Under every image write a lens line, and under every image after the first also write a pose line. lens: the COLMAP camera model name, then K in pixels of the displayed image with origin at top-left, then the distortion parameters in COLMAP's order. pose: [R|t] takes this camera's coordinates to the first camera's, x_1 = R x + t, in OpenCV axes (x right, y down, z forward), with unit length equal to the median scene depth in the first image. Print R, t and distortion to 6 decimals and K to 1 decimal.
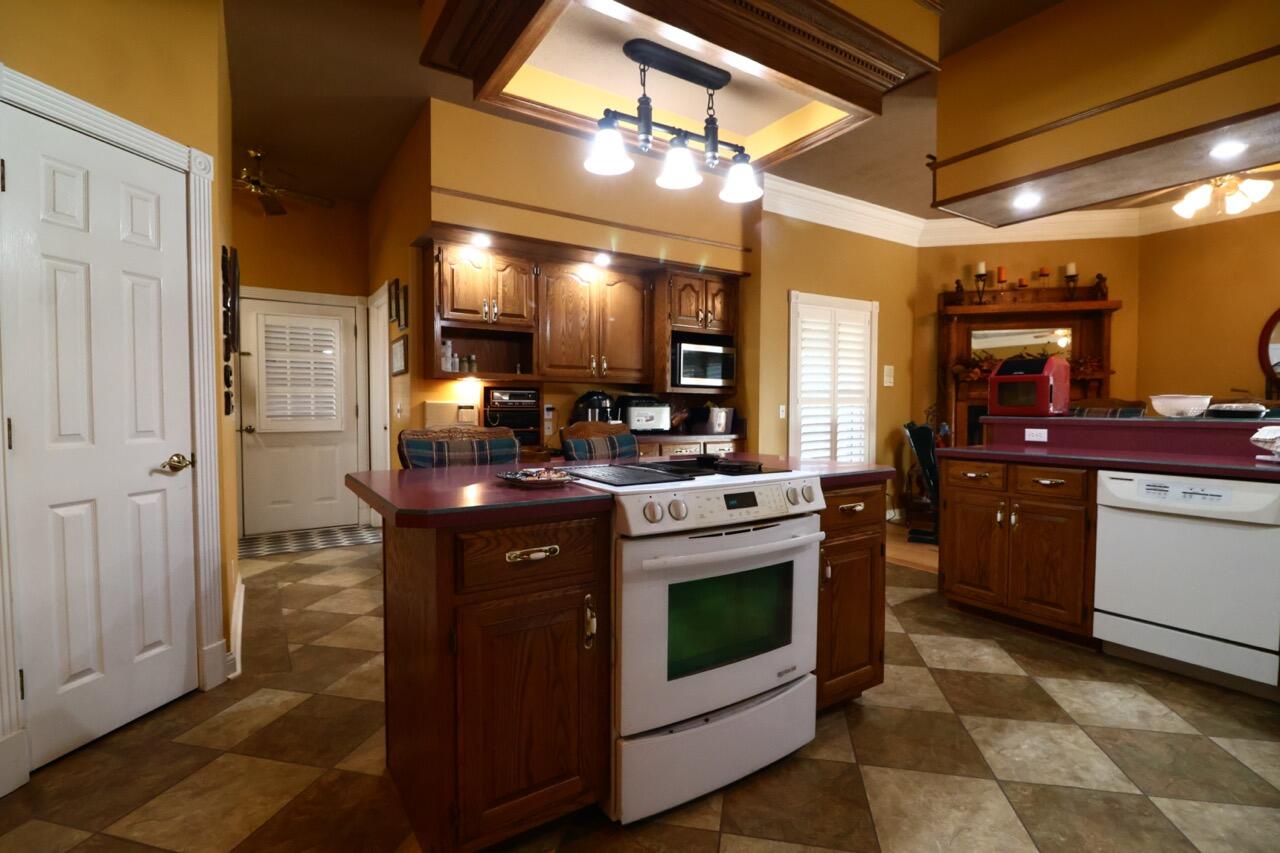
lens RADIAL K [[592.8, 0, 629.7], [0, 592.8, 425.5], [0, 0, 1]] dist [0.000434, -0.013571]
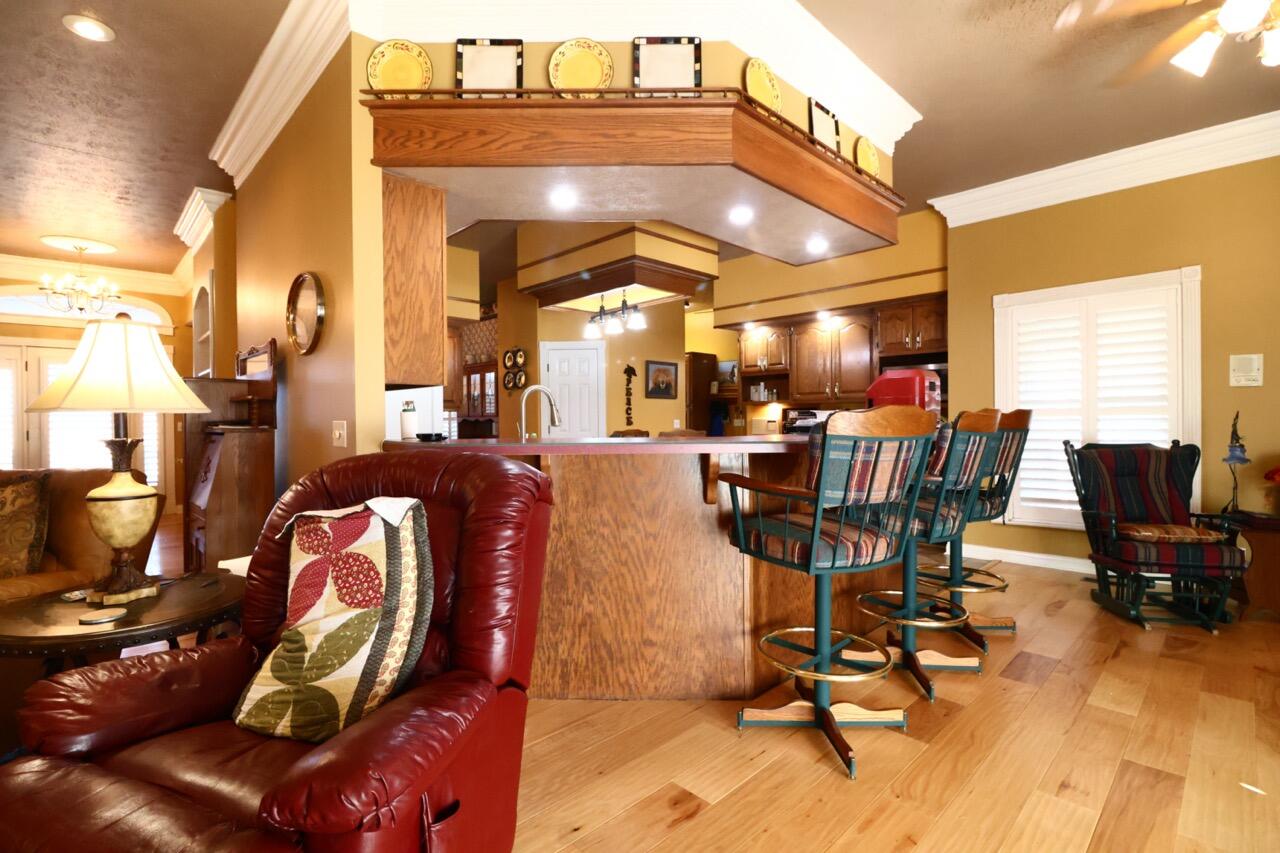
lens RADIAL K [[592.8, 0, 629.7], [0, 592.8, 425.5], [0, 0, 1]] dist [0.000434, -0.013571]
pose [[0.193775, 0.002773, -0.981042, 1.255563], [-0.028056, 0.999603, -0.002716, -0.004719], [0.980645, 0.028050, 0.193776, 0.297017]]
